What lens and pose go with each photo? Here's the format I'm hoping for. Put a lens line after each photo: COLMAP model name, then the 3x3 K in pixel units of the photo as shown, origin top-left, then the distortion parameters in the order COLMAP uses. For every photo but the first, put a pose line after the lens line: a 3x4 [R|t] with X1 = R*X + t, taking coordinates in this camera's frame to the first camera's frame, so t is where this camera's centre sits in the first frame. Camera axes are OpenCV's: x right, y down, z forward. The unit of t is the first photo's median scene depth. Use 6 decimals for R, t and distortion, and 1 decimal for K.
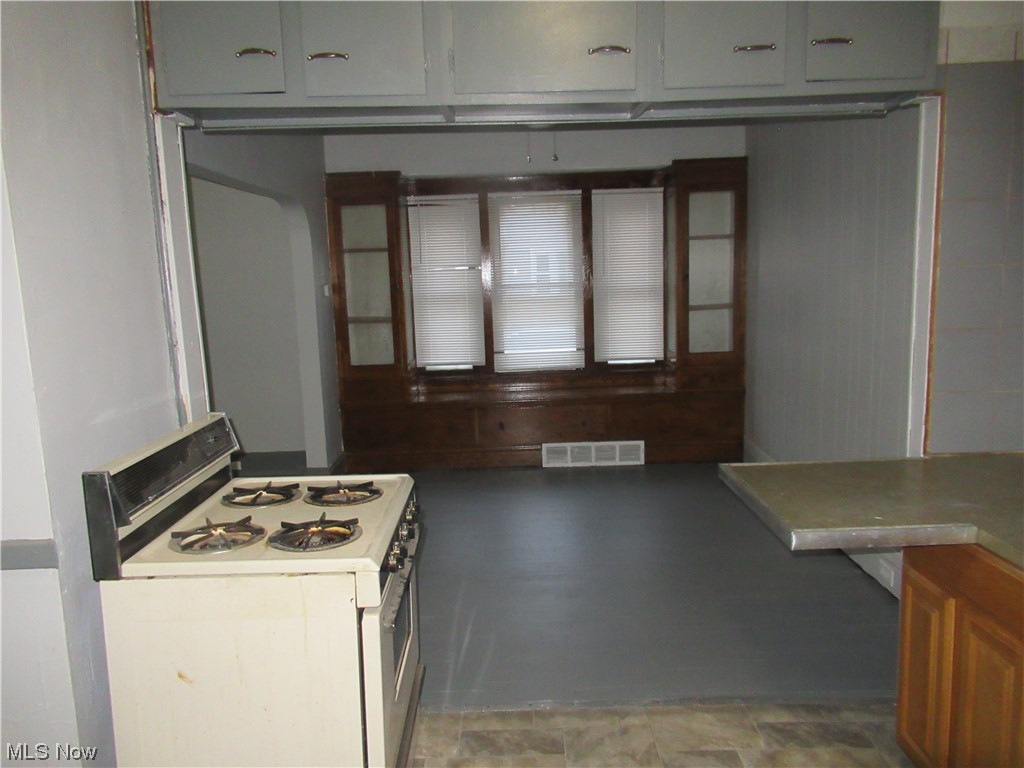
lens RADIAL K [[769.4, 0, 512.2], [0, 769.4, 384.1], [0, 0, 1]] dist [-0.001716, -0.004398]
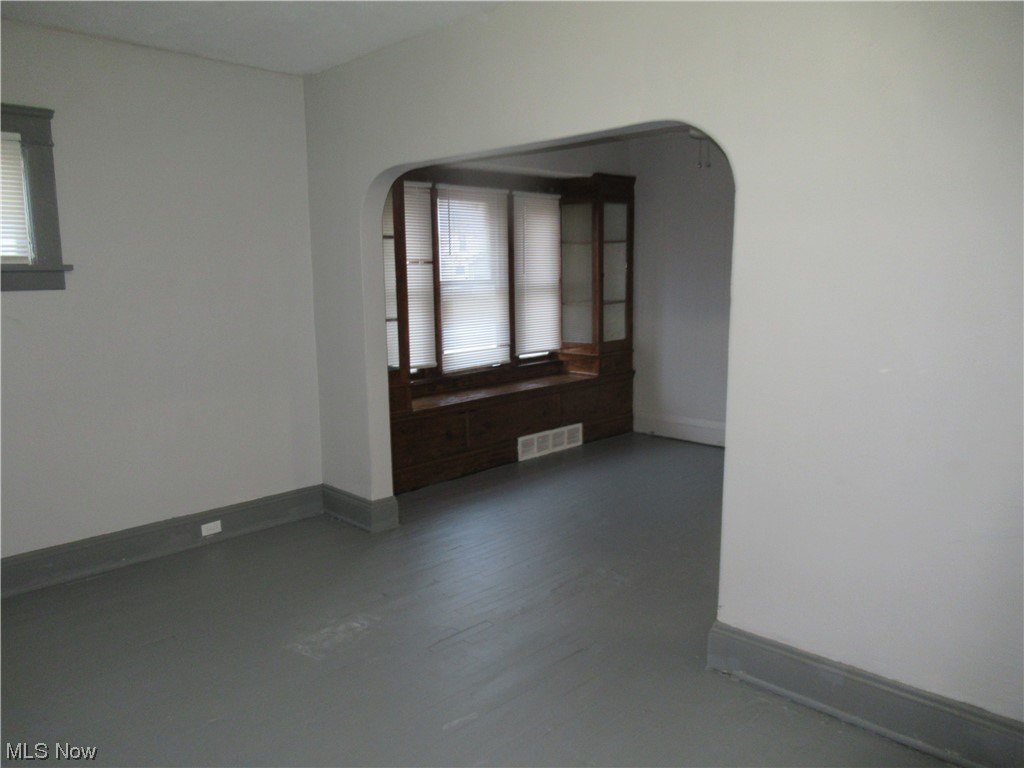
lens RADIAL K [[769.4, 0, 513.6], [0, 769.4, 388.4], [0, 0, 1]] dist [-0.001716, -0.004398]
pose [[0.682307, -0.086416, 0.725940, -0.690540], [0.100545, 0.994645, 0.023901, -0.011999], [-0.724118, 0.056682, 0.687342, 0.305804]]
